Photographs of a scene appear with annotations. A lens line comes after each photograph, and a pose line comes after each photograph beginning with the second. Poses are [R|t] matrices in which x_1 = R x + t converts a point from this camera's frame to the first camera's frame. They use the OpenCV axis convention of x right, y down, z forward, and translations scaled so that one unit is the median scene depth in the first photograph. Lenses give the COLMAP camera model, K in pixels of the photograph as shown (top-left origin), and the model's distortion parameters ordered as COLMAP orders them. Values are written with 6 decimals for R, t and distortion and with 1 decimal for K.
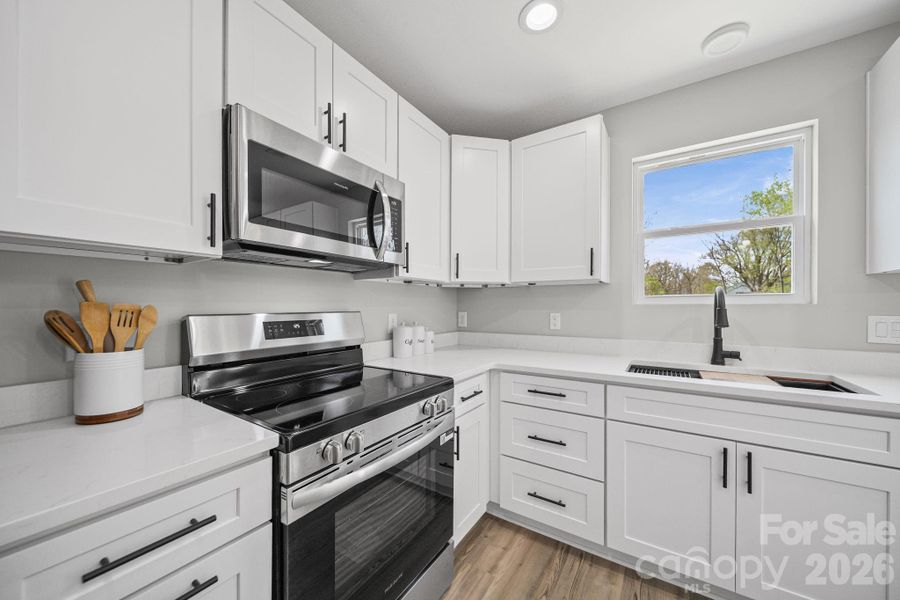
lens RADIAL K [[327.5, 0, 451.0], [0, 327.5, 305.4], [0, 0, 1]] dist [-0.009088, -0.000091]
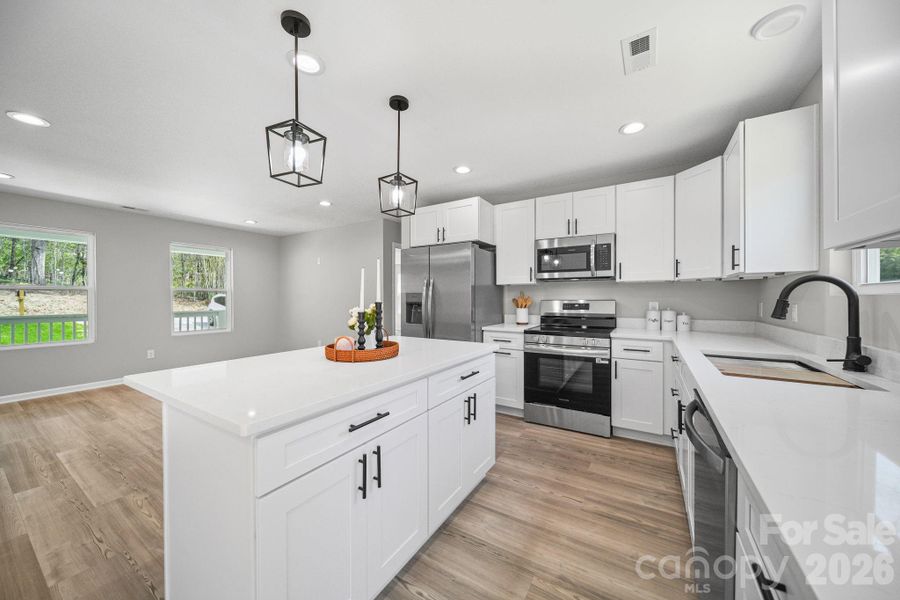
lens RADIAL K [[319.2, 0, 455.3], [0, 319.2, 296.5], [0, 0, 1]] dist [-0.000420, -0.000104]
pose [[0.029192, -0.003400, -0.999568, 1.906232], [0.001812, 0.999993, -0.003349, 0.002314], [0.999572, -0.001713, 0.029198, 0.019236]]
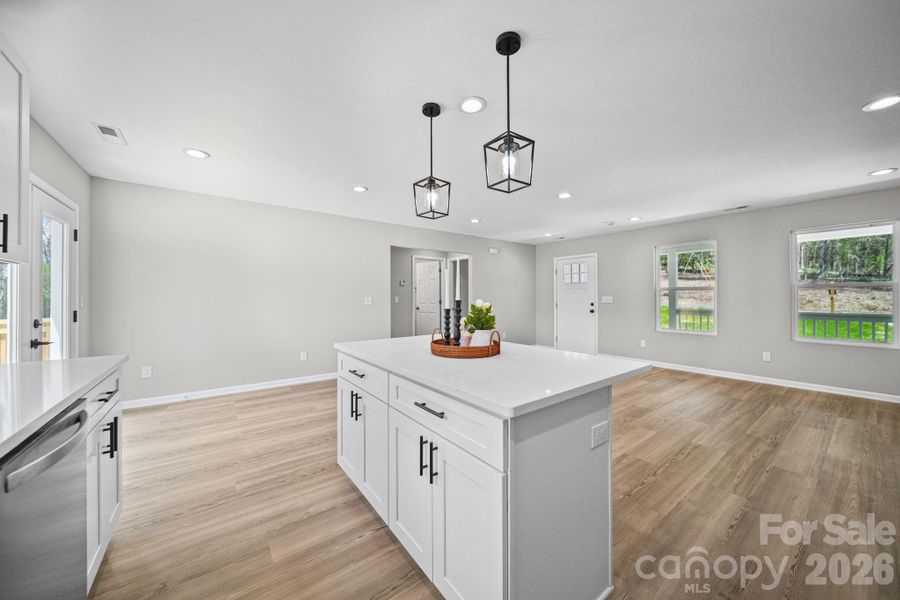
lens RADIAL K [[319.2, 0, 455.3], [0, 319.2, 296.5], [0, 0, 1]] dist [-0.000420, -0.000104]
pose [[-0.942736, 0.001726, 0.333534, 0.268713], [0.001006, 0.999997, -0.002330, 0.005390], [-0.333537, -0.001861, -0.942735, 0.909542]]
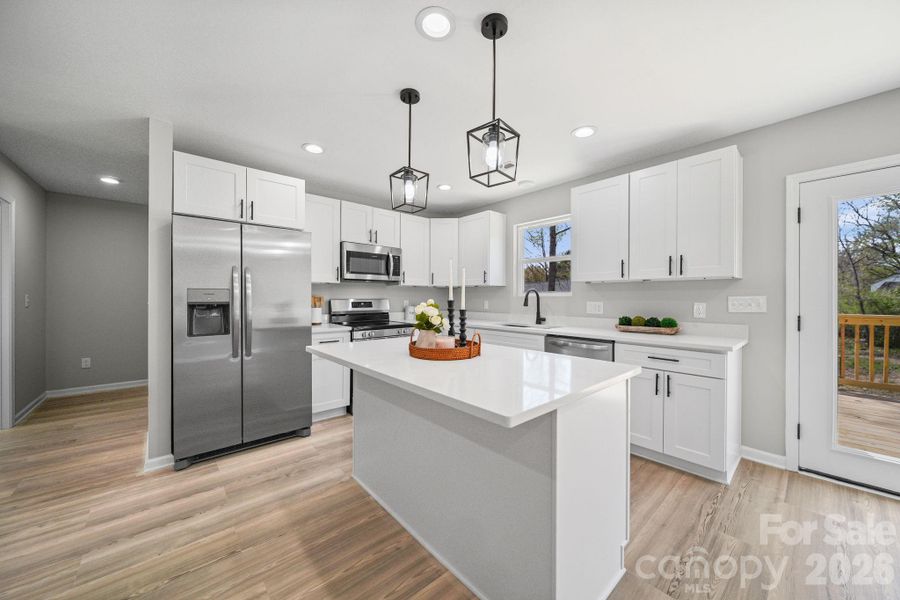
lens RADIAL K [[326.2, 0, 450.6], [0, 326.2, 297.8], [0, 0, 1]] dist [-0.000029, -0.000067]
pose [[0.963234, 0.003303, -0.268642, 1.020018], [-0.002989, 0.999994, 0.001577, 0.005229], [0.268646, -0.000716, 0.963239, -1.513988]]
